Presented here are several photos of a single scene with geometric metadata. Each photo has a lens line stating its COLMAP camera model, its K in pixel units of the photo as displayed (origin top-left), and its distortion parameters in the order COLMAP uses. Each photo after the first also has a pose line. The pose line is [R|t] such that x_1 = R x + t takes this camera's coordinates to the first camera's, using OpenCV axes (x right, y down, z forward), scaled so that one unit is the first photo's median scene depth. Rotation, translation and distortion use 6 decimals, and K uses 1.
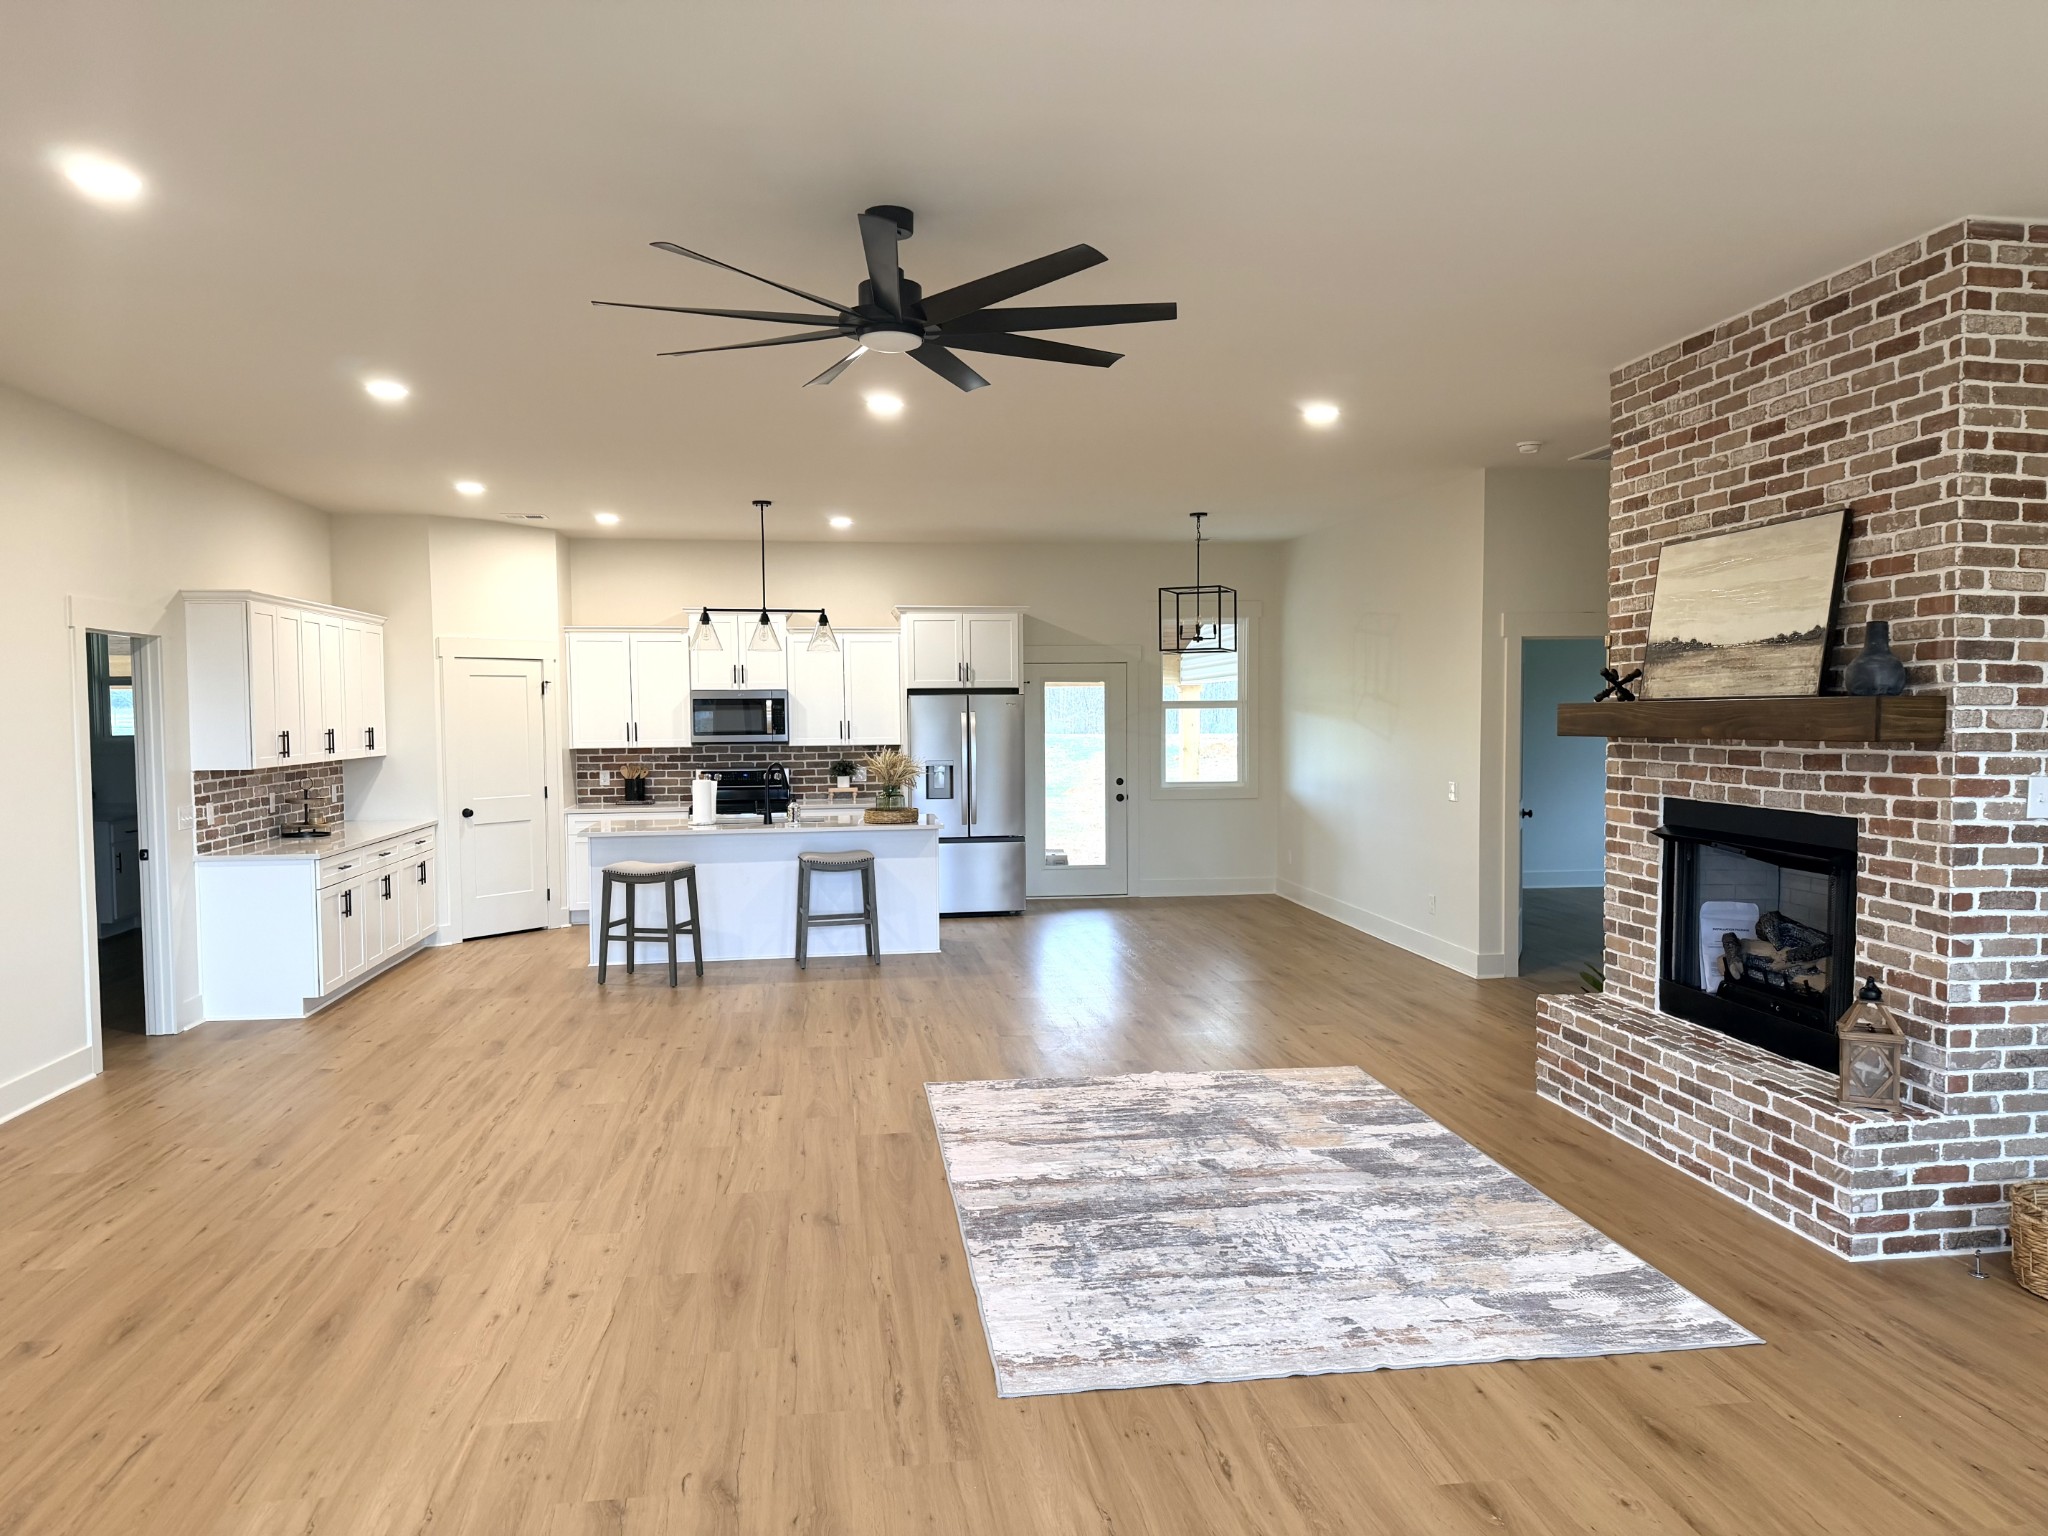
lens RADIAL K [[1377.4, 0, 1029.2], [0, 1377.4, 774.3], [0, 0, 1]] dist [-0.006456, -0.013747]
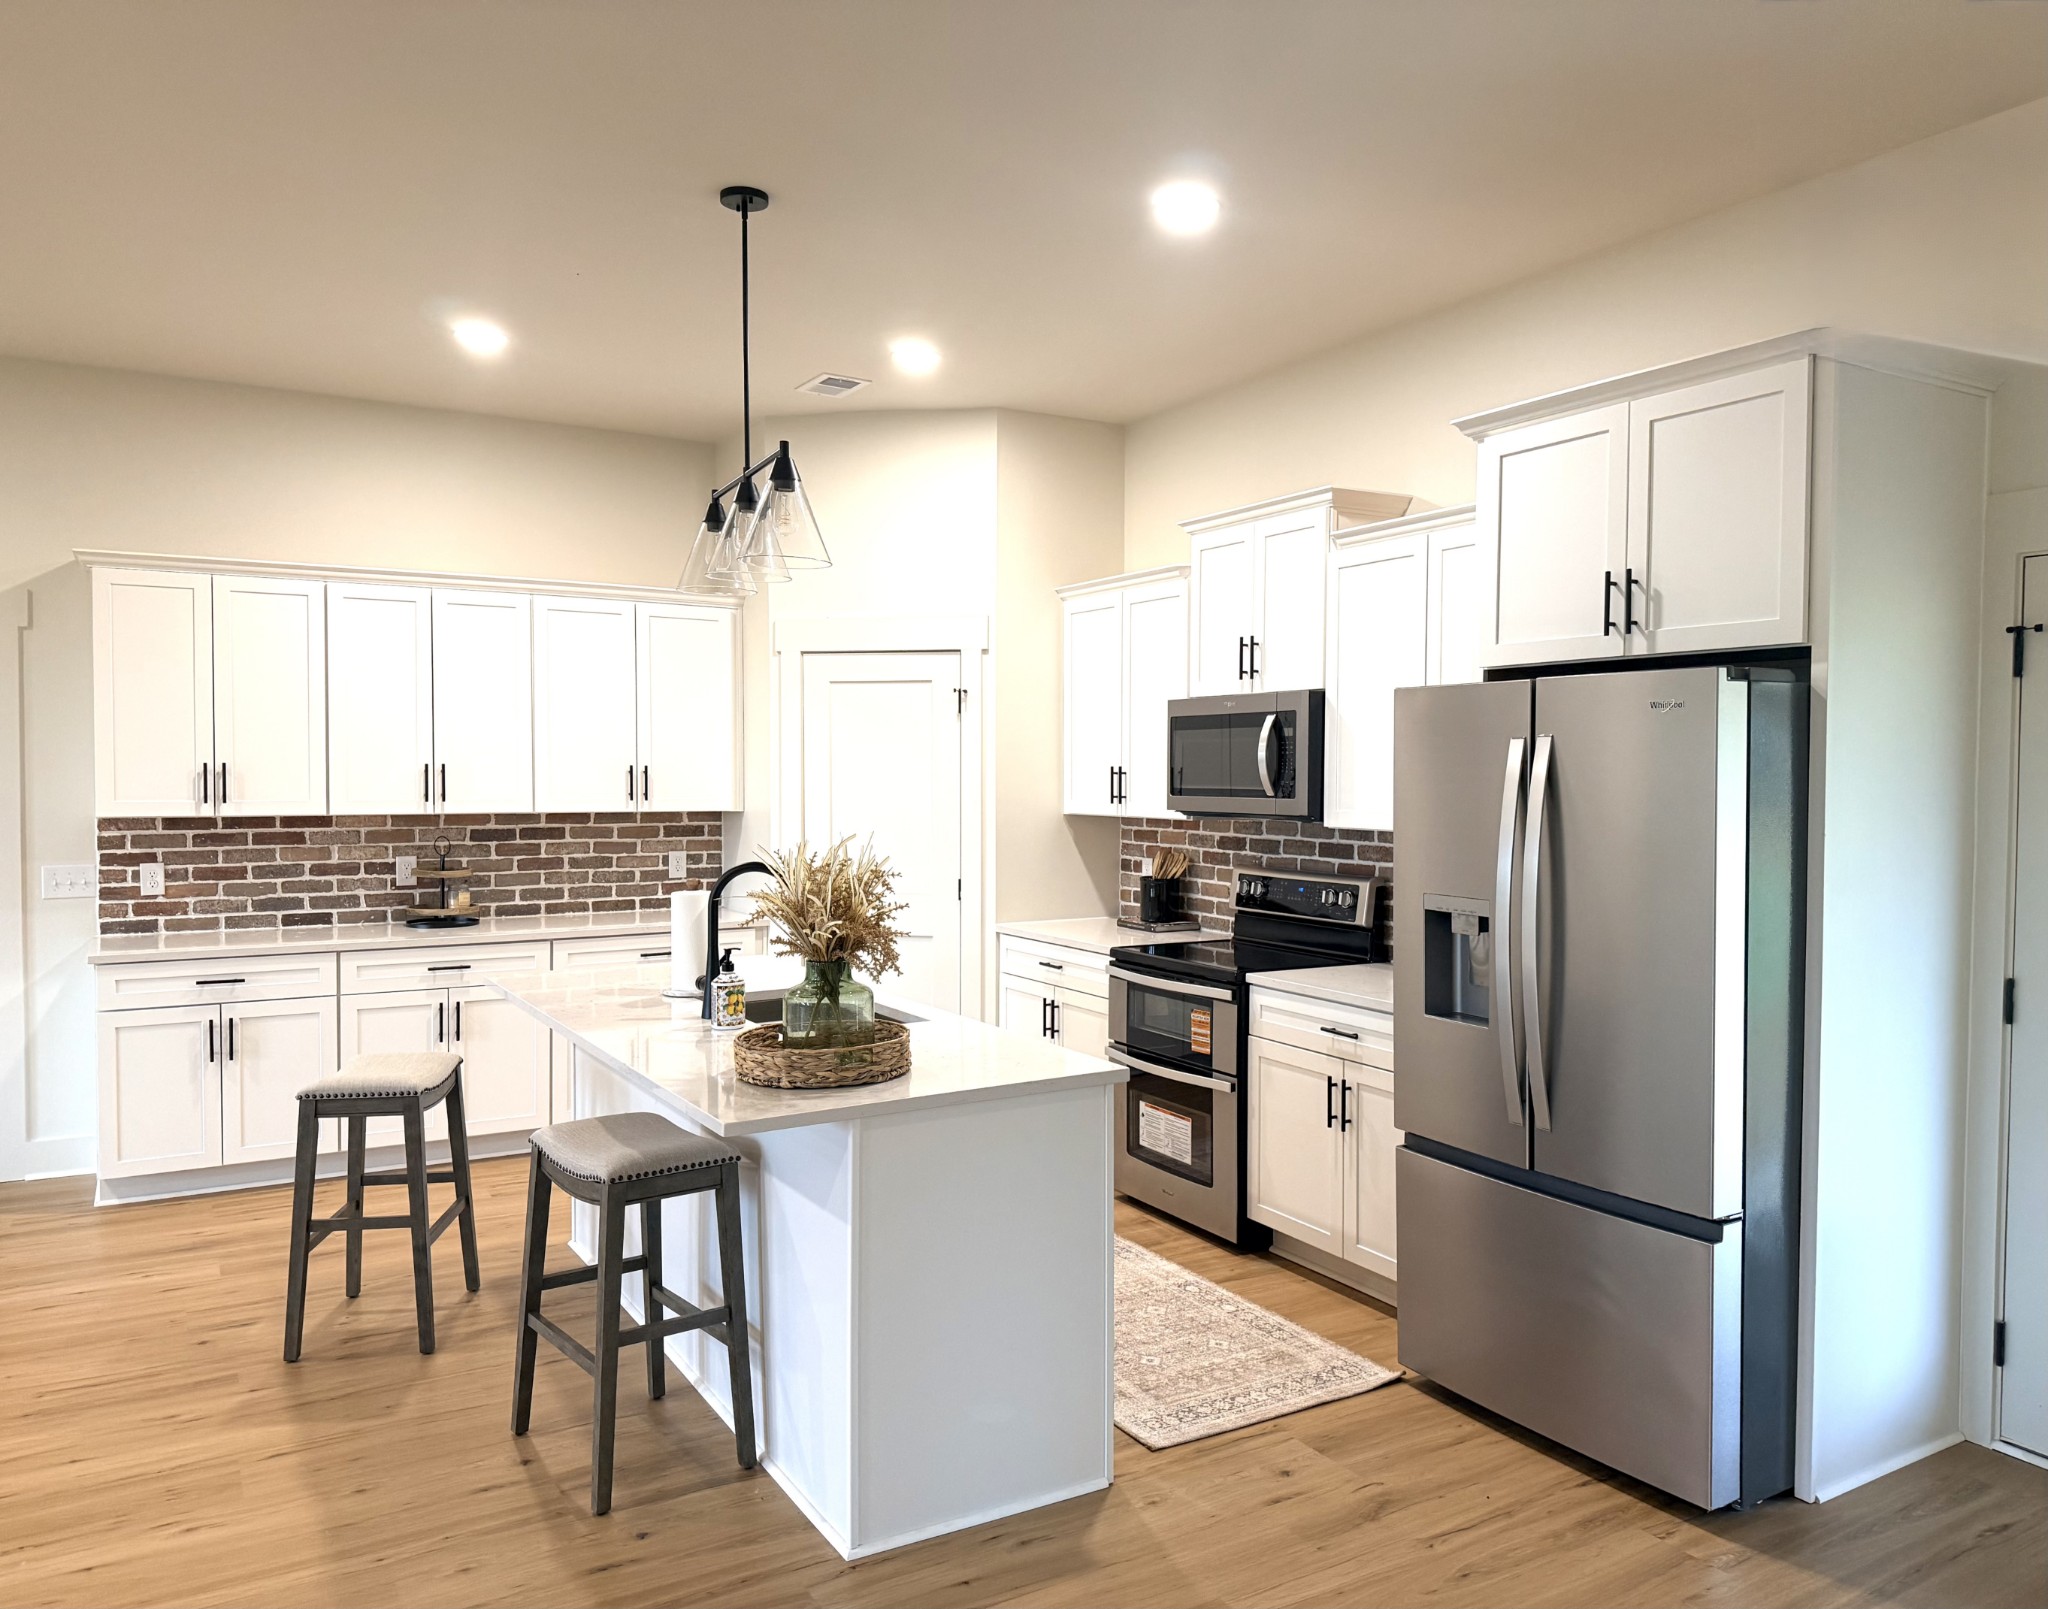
lens RADIAL K [[1441.7, 0, 1024.1], [0, 1441.7, 810.4], [0, 0, 1]] dist [-0.000802, 0.000751]
pose [[0.385759, 0.036234, -0.921888, 0.192401], [-0.050233, 0.998571, 0.018228, -0.030466], [0.921231, 0.039278, 0.387028, 0.792063]]
